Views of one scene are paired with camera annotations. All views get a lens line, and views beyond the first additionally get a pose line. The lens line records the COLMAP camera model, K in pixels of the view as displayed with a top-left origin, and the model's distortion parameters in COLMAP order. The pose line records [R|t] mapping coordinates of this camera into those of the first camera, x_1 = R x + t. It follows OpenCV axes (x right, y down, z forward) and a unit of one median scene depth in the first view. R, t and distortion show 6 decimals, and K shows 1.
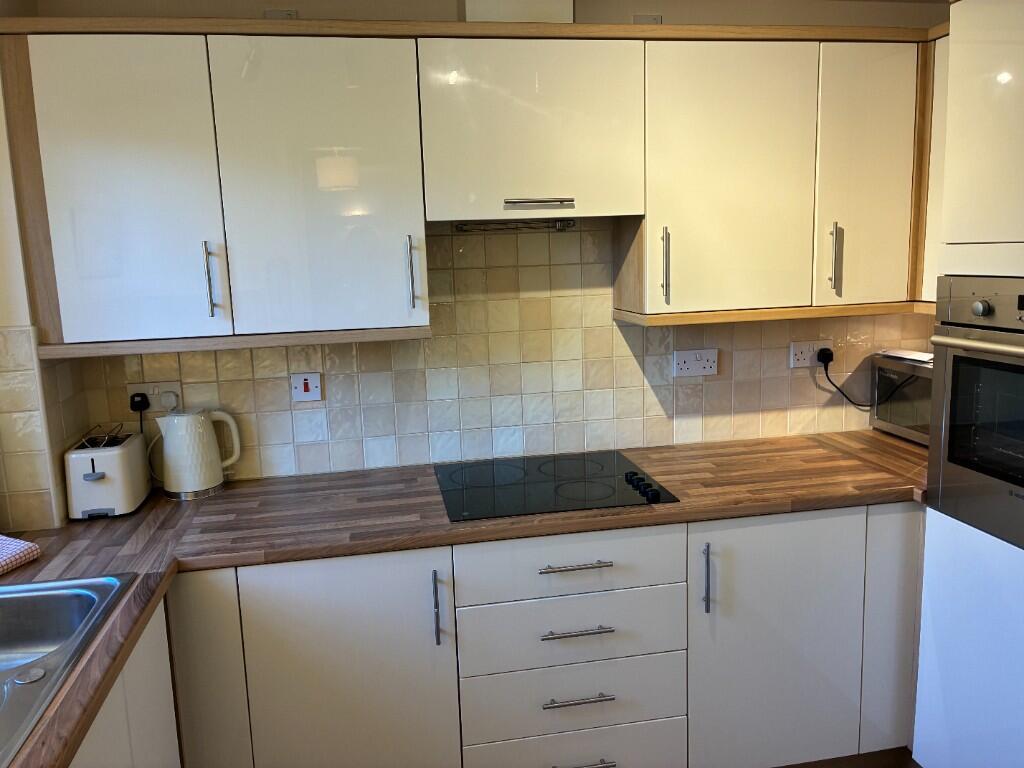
lens RADIAL K [[774.5, 0, 505.0], [0, 774.5, 380.8], [0, 0, 1]] dist [0.053538, -0.068333]
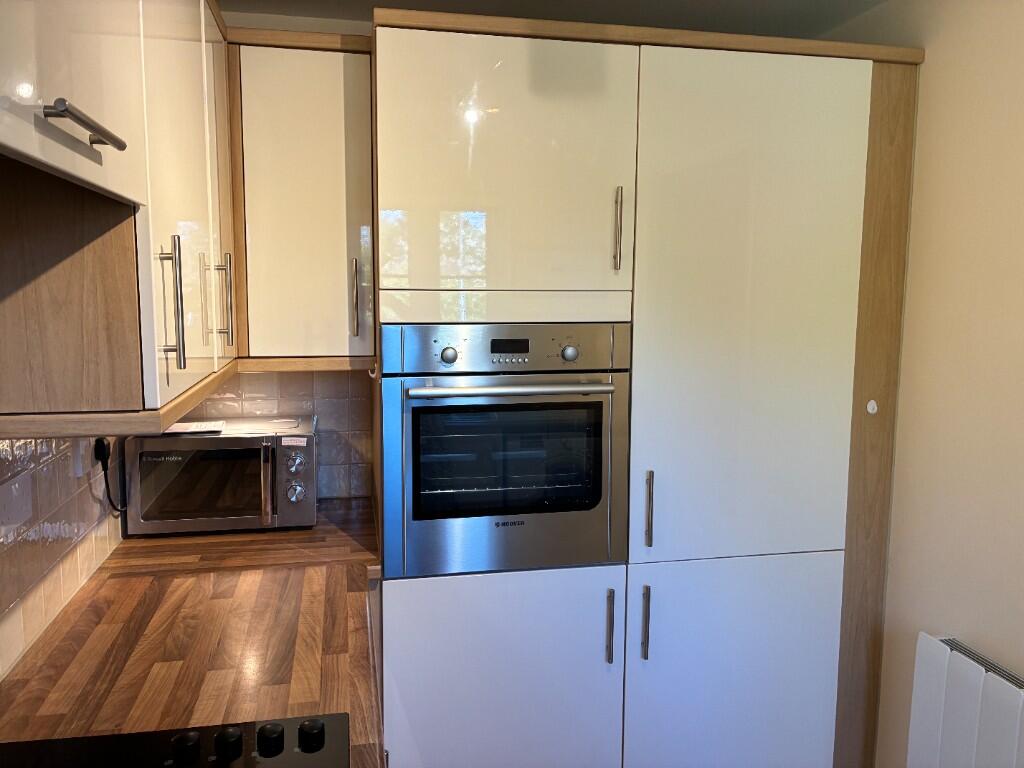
lens RADIAL K [[774.5, 0, 512.3], [0, 774.5, 375.6], [0, 0, 1]] dist [0.053538, -0.068333]
pose [[-0.031706, -0.078446, 0.996414, -0.322330], [0.156075, 0.984297, 0.082458, -0.115694], [-0.987236, 0.158130, -0.018965, 0.803530]]
